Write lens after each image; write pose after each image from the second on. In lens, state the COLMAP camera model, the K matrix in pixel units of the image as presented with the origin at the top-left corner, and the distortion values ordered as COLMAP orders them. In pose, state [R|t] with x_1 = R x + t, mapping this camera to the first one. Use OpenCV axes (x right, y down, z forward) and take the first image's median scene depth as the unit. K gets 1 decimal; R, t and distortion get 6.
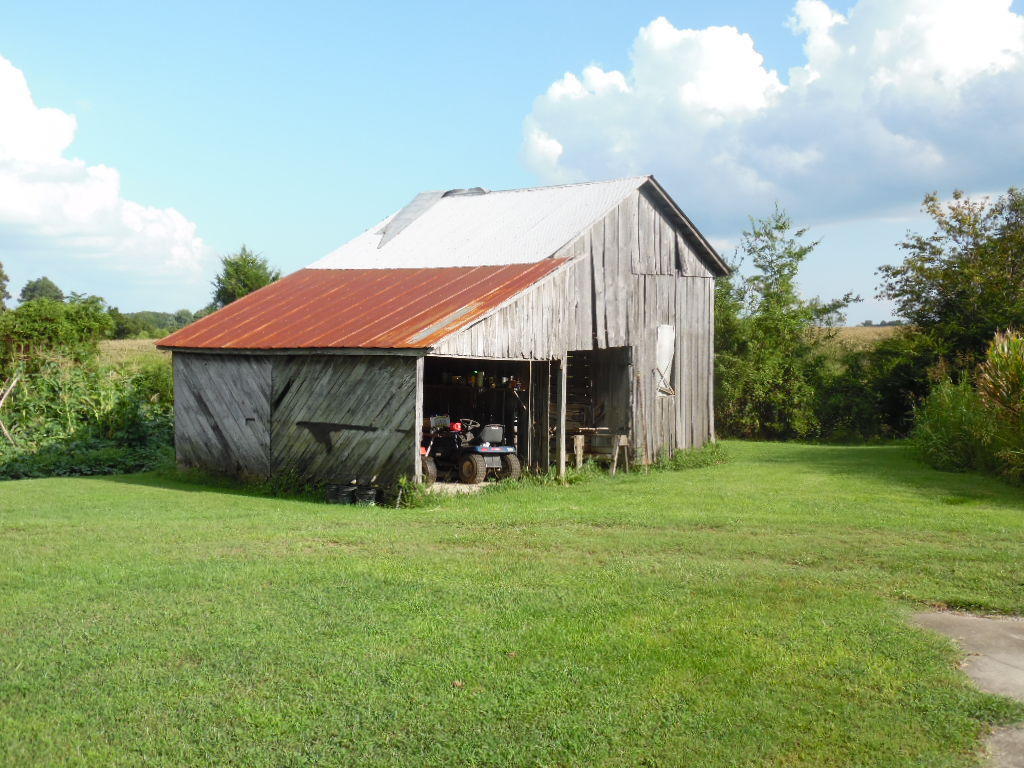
lens RADIAL K [[1124.5, 0, 510.7], [0, 1124.5, 381.8], [0, 0, 1]] dist [0.015099, 0.000000]
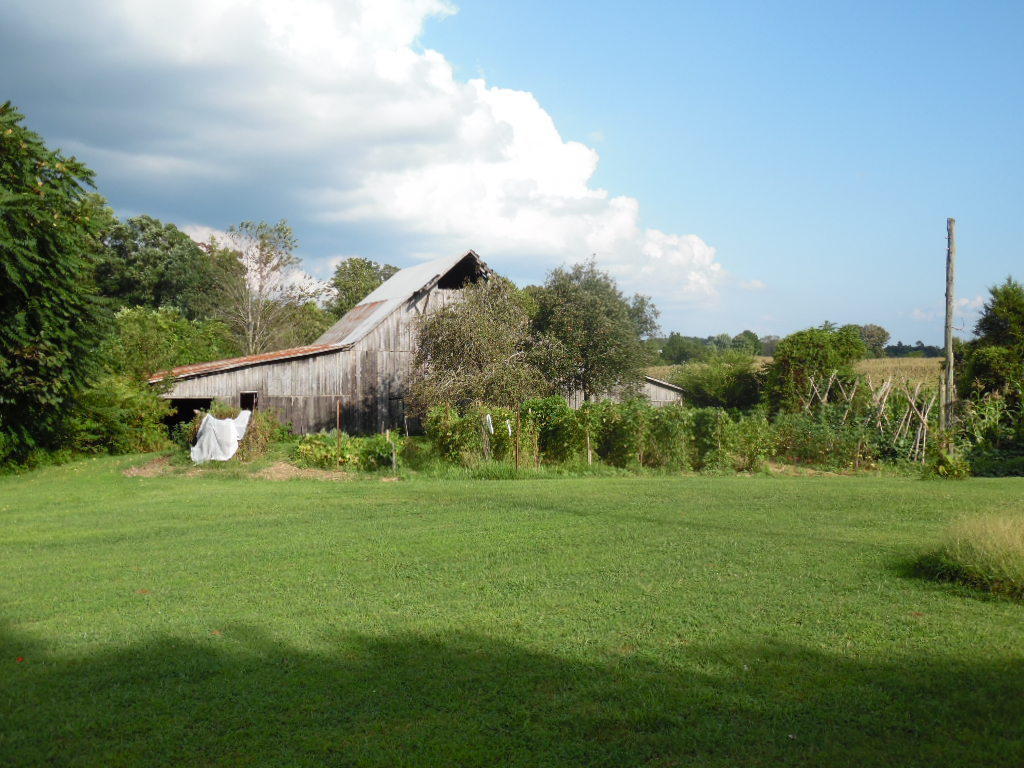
lens RADIAL K [[1124.5, 0, 513.8], [0, 1124.5, 386.1], [0, 0, 1]] dist [0.015099, 0.000000]
pose [[0.900442, 0.010811, -0.434842, -0.308287], [-0.017886, 0.999766, -0.012181, 0.006828], [0.434609, 0.018746, 0.900424, -0.249194]]
